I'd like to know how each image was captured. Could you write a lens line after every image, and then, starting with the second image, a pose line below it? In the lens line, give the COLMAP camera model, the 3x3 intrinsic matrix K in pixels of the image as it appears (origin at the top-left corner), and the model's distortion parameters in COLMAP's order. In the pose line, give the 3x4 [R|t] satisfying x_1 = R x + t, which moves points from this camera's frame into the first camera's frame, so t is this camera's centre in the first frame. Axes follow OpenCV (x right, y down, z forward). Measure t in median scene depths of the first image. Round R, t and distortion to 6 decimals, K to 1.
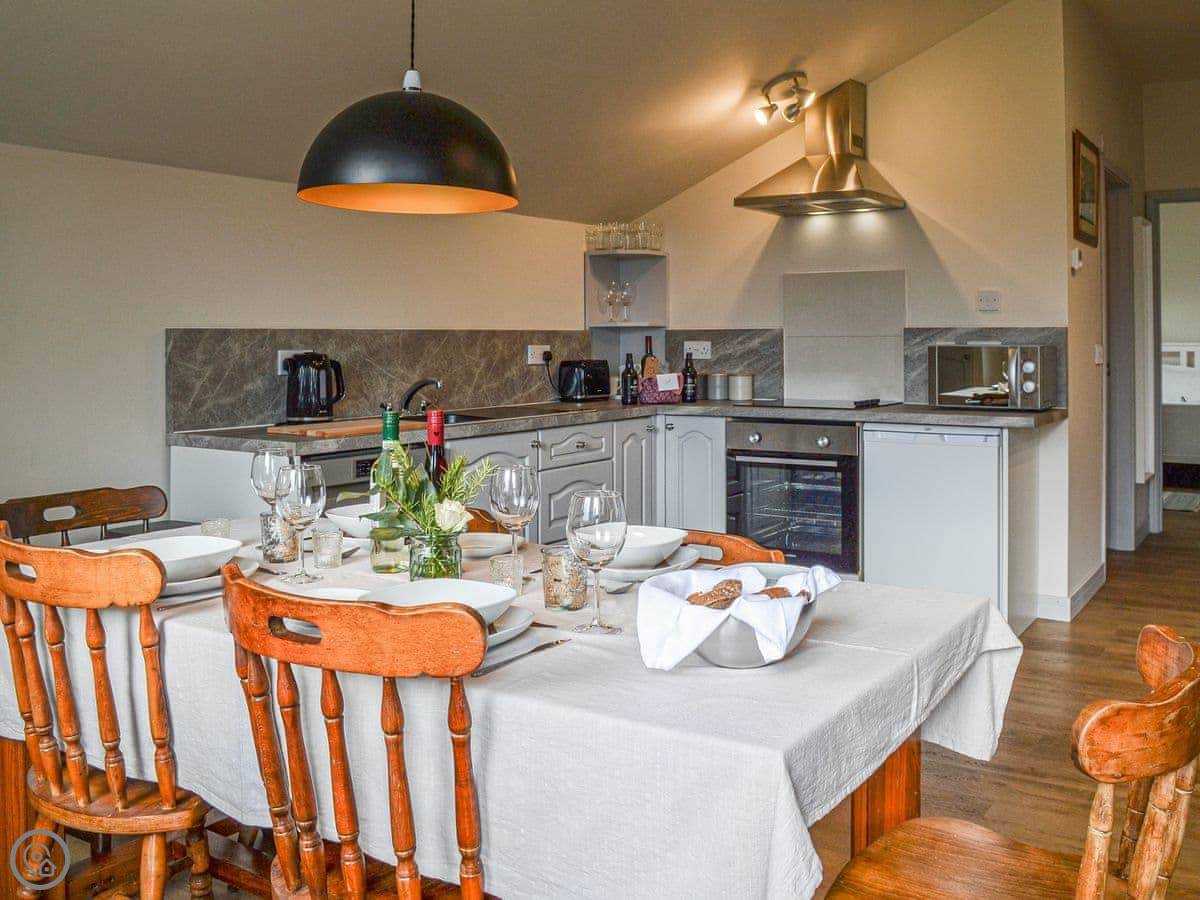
lens RADIAL K [[1077.8, 0, 601.0], [0, 1077.8, 379.7], [0, 0, 1]] dist [0.006442, -0.003101]
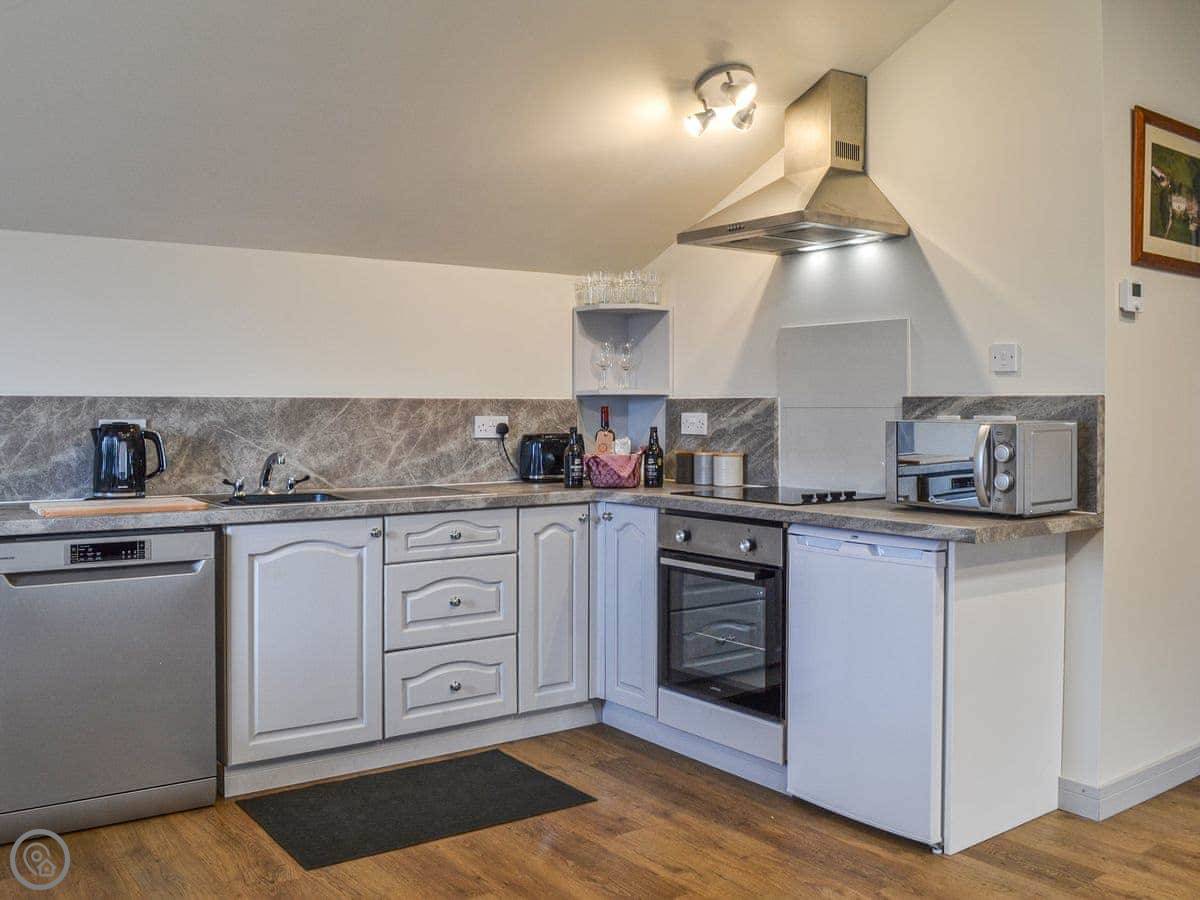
lens RADIAL K [[1062.8, 0, 600.0], [0, 1062.8, 450.0], [0, 0, 1]] dist [-0.009960, 0.002183]
pose [[0.933771, 0.018715, -0.357383, 0.343262], [-0.018636, 0.999820, 0.003666, -0.009844], [0.357387, 0.003237, 0.933951, 0.240786]]
